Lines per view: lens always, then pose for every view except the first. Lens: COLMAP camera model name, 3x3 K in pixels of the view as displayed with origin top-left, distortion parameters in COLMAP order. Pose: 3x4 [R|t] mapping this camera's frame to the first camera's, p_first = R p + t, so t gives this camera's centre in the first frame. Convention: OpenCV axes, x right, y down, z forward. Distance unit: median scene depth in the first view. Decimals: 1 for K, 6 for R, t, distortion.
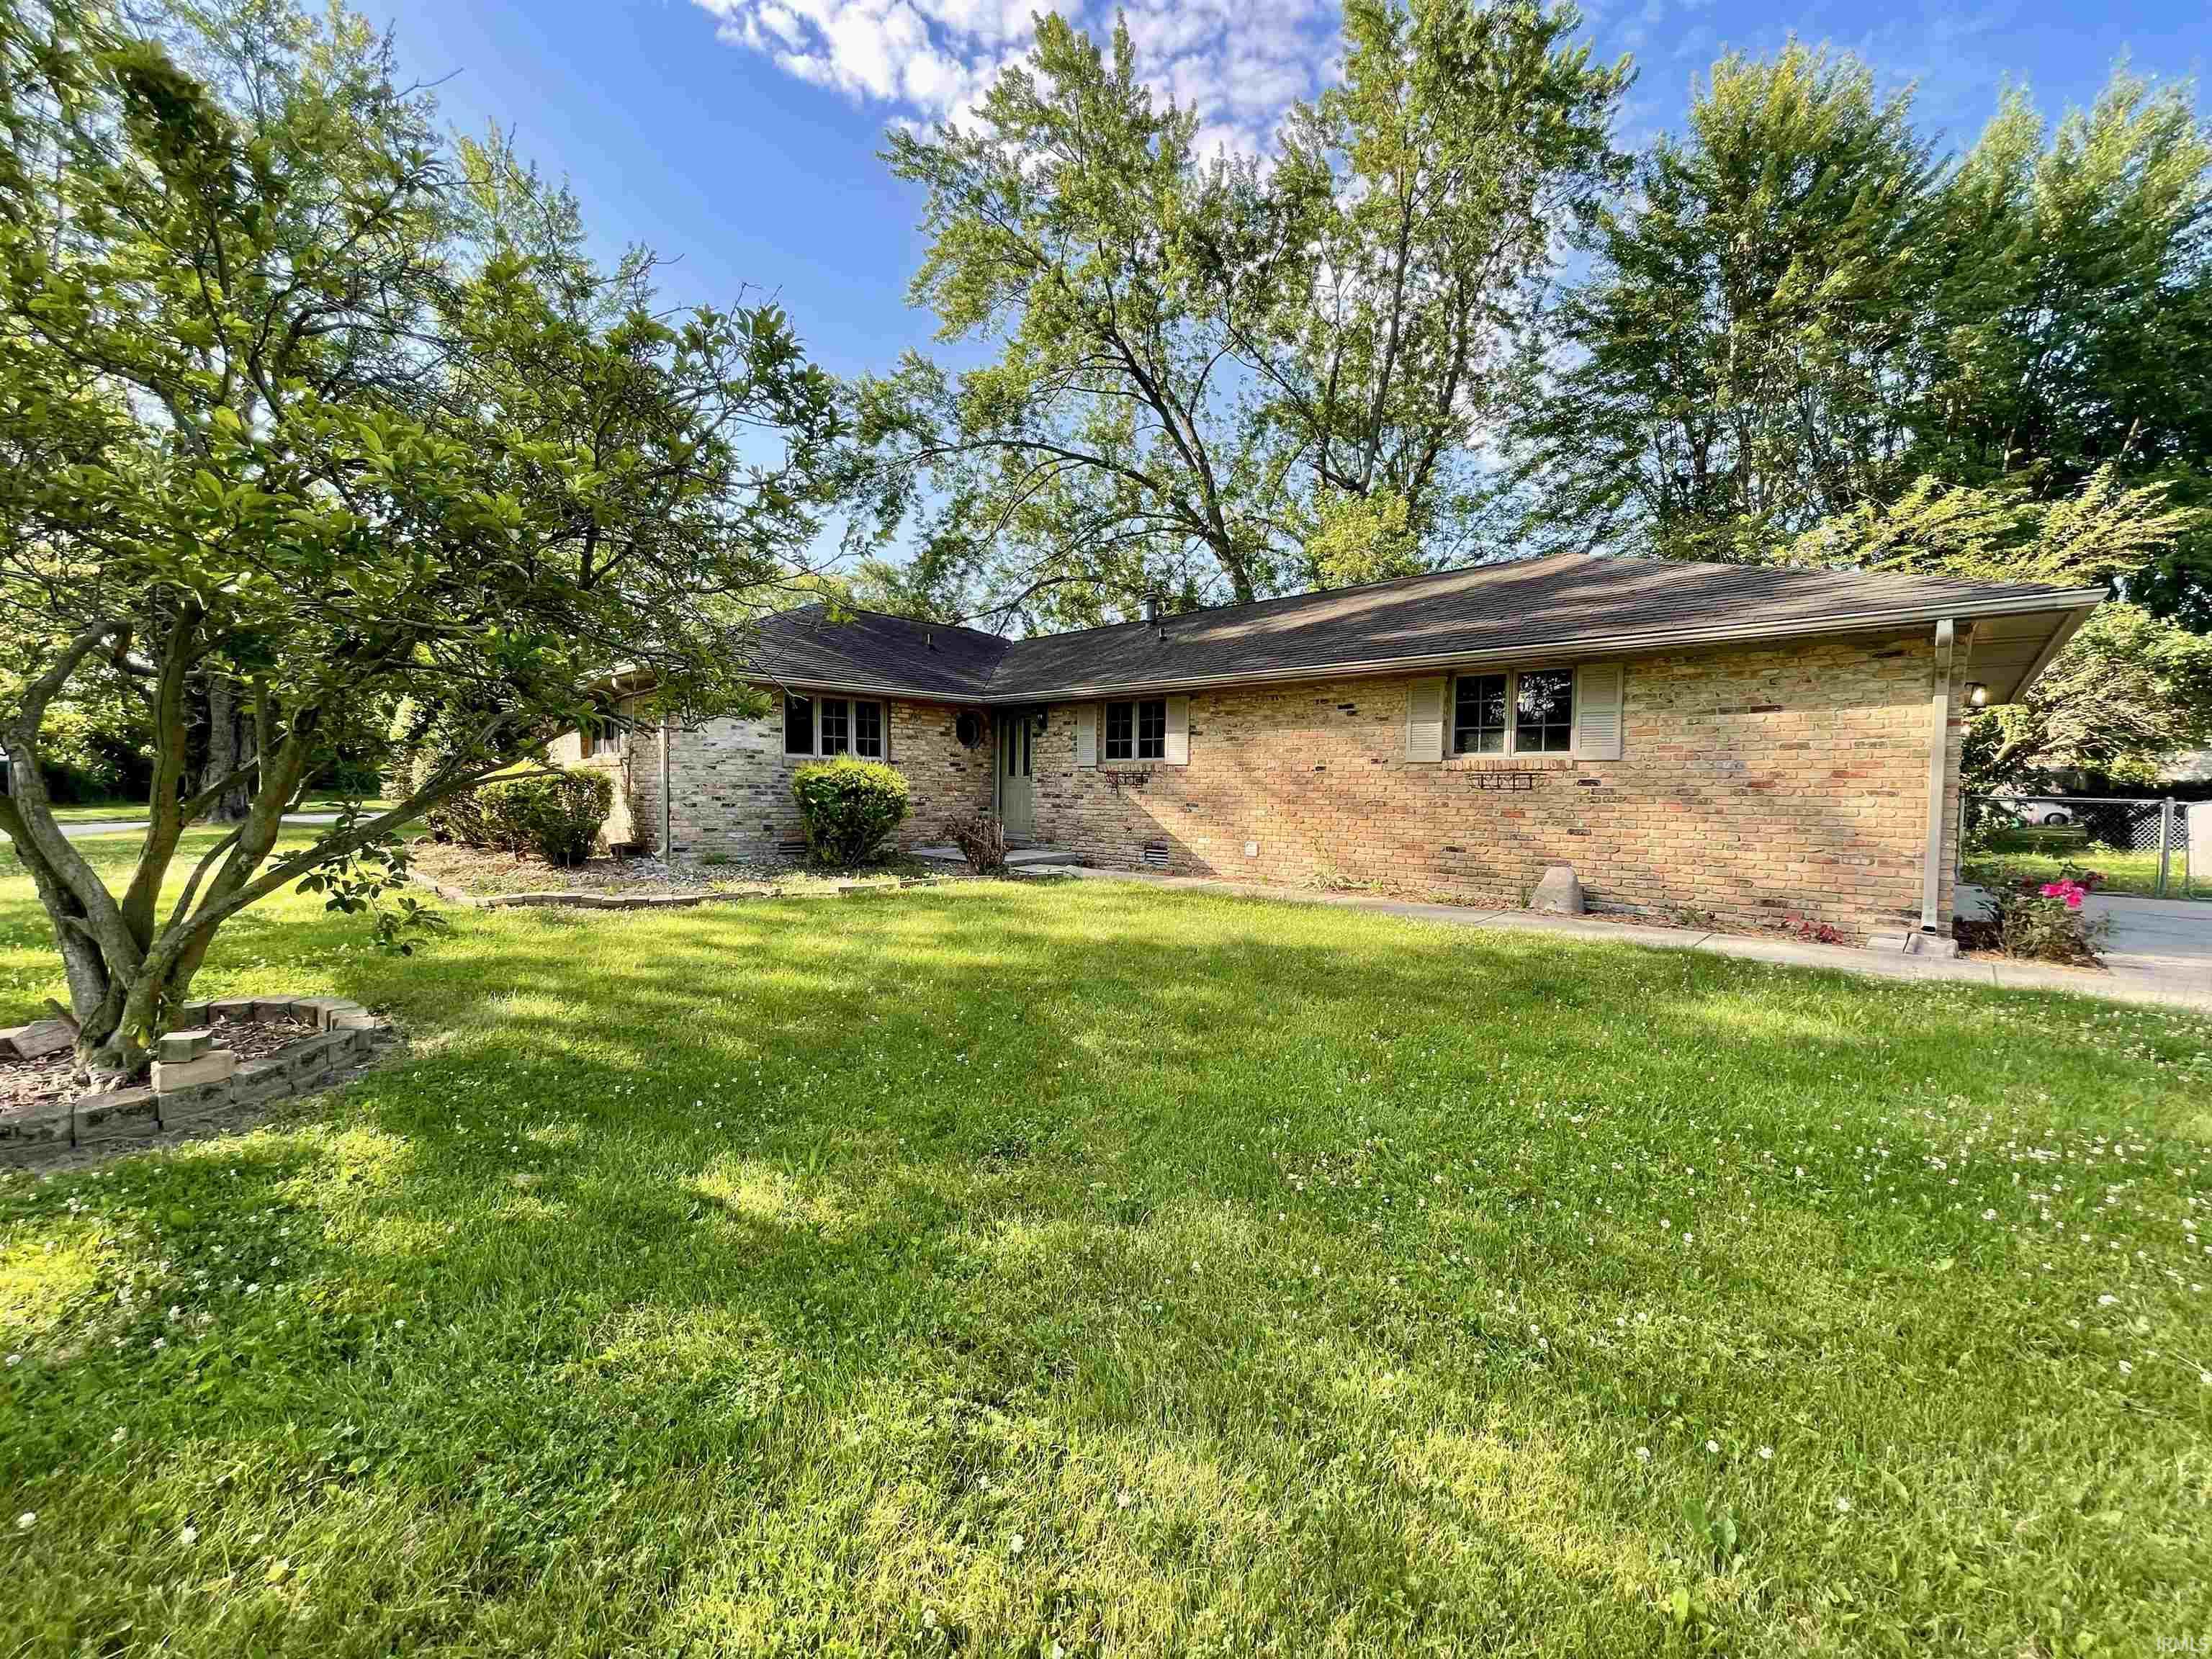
lens RADIAL K [[894.8, 0, 1096.9], [0, 894.8, 821.5], [0, 0, 1]] dist [-0.001297, 0.000911]
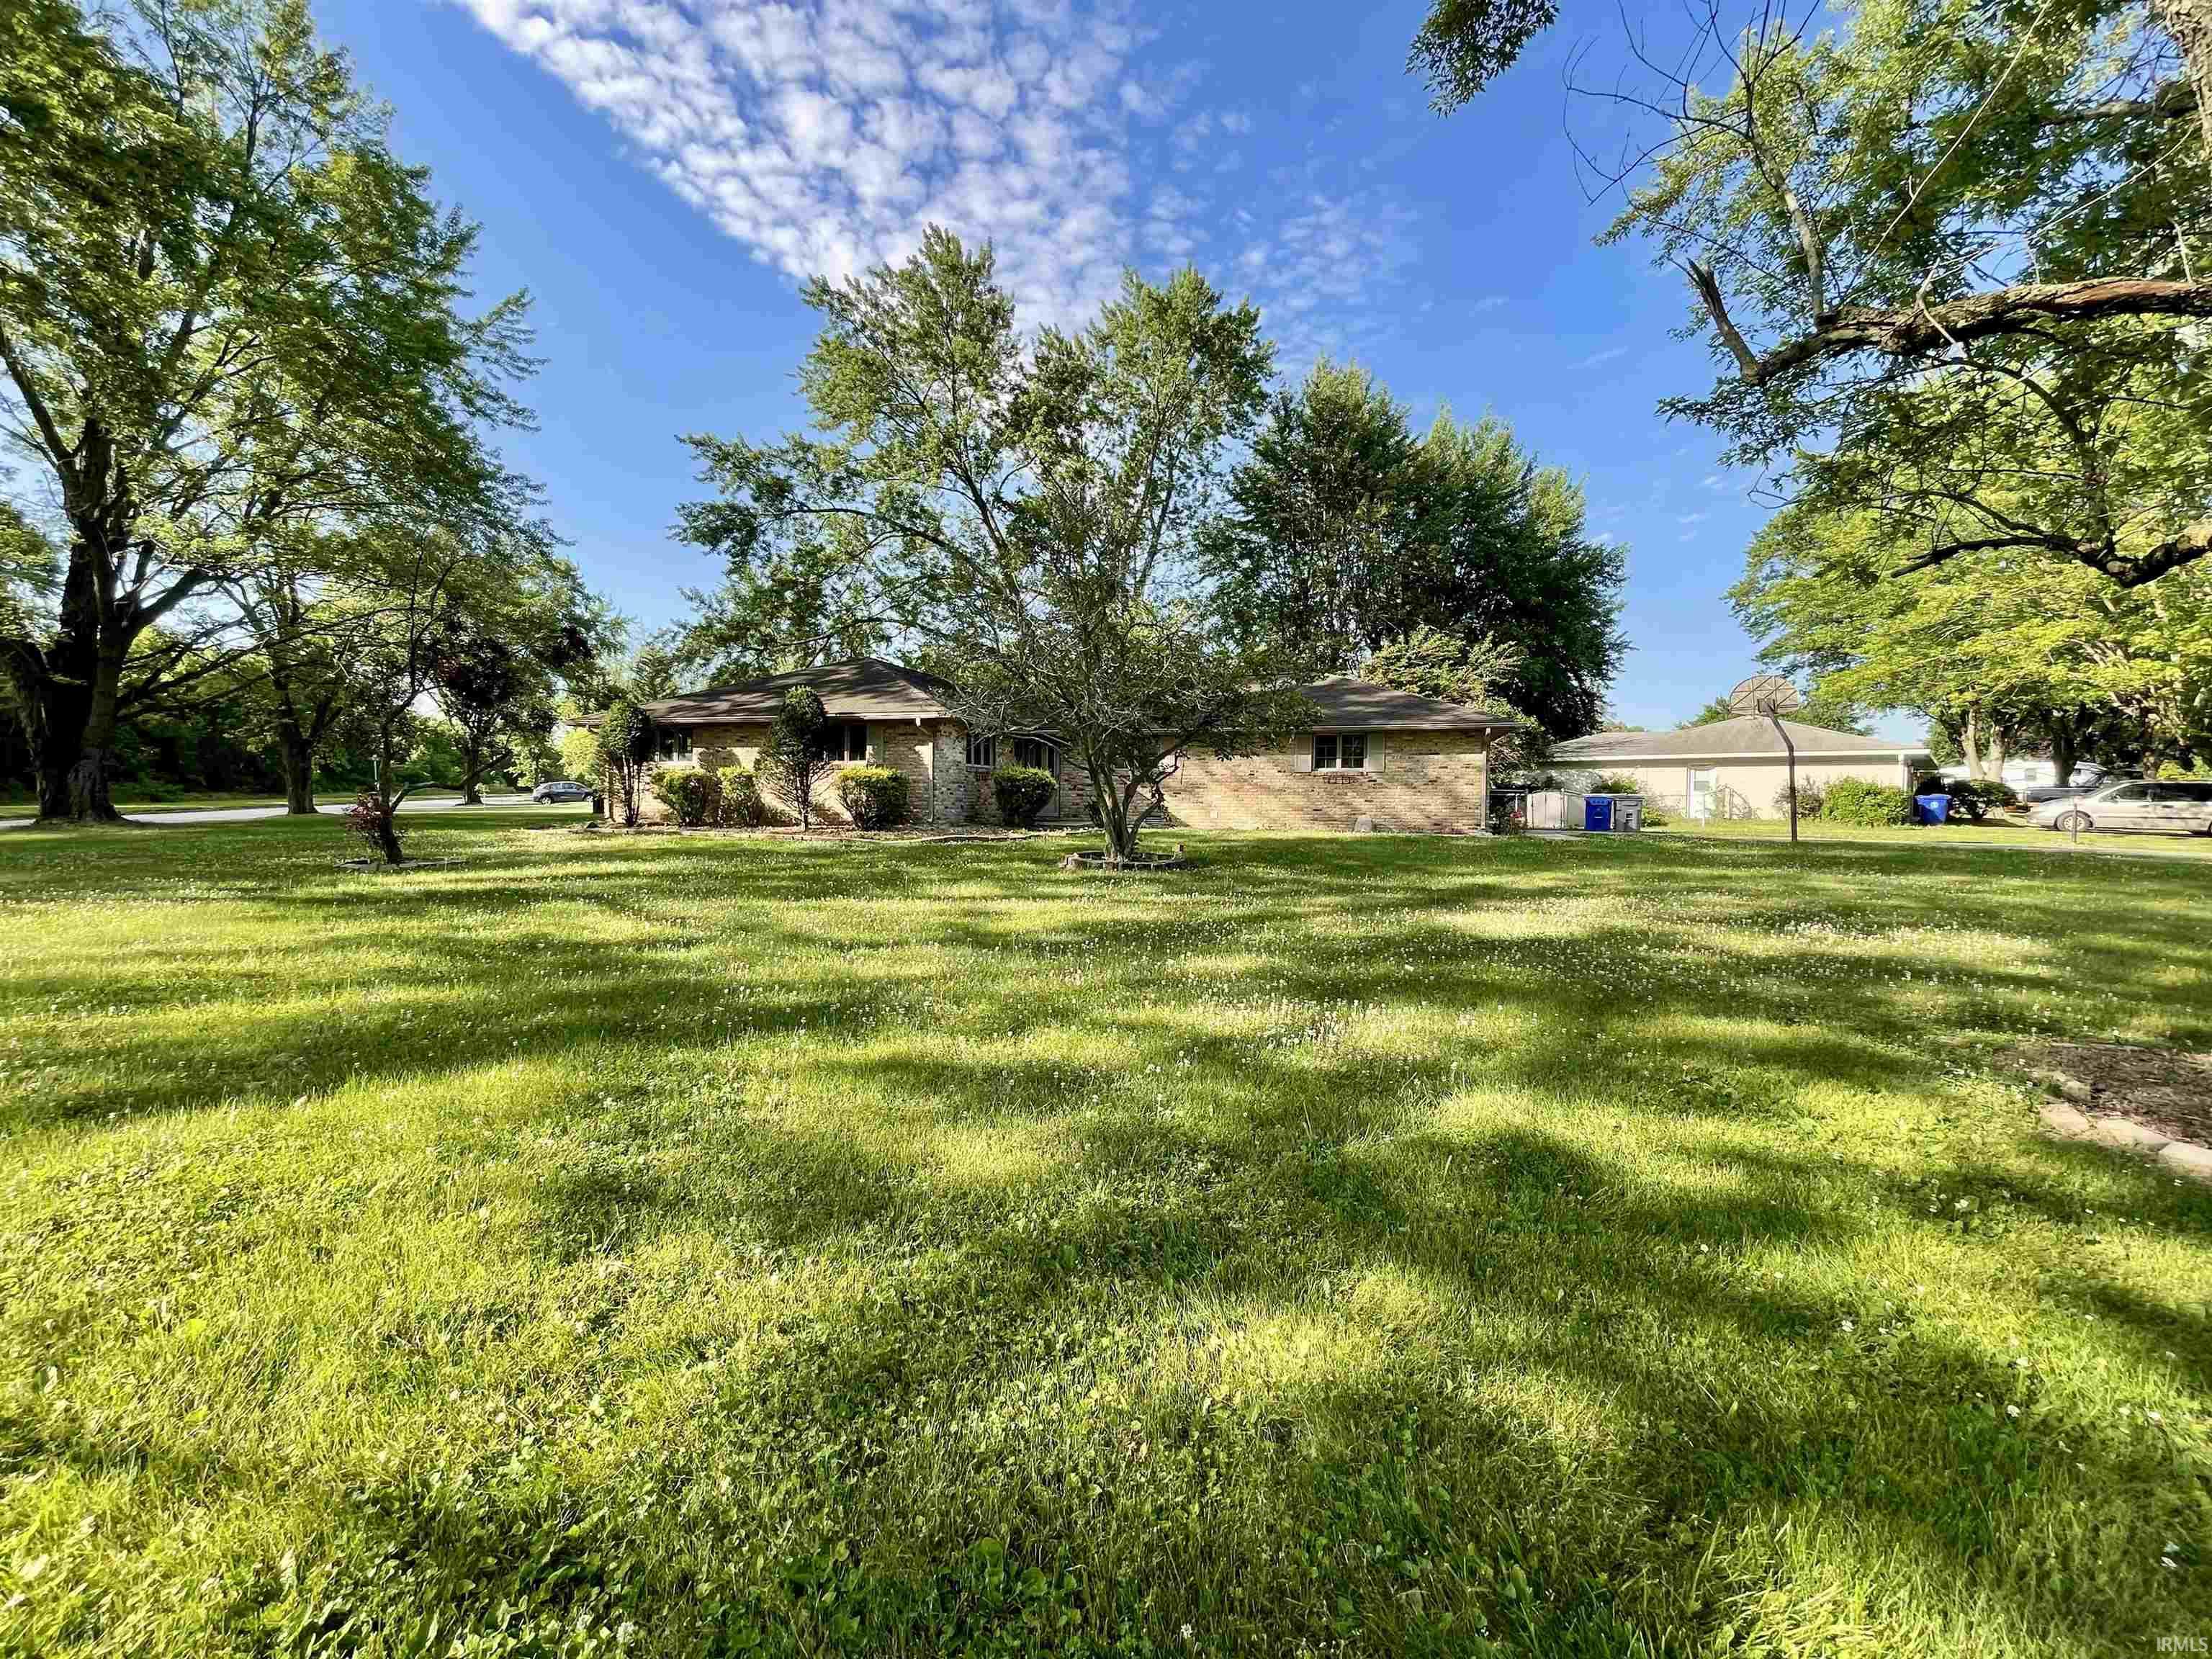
lens RADIAL K [[894.8, 0, 1096.9], [0, 894.8, 821.5], [0, 0, 1]] dist [-0.001297, 0.000911]
pose [[0.898046, -0.015177, 0.439640, -0.894331], [0.019386, 0.999799, -0.005084, 0.049799], [-0.439474, 0.013089, 0.898160, -0.664085]]
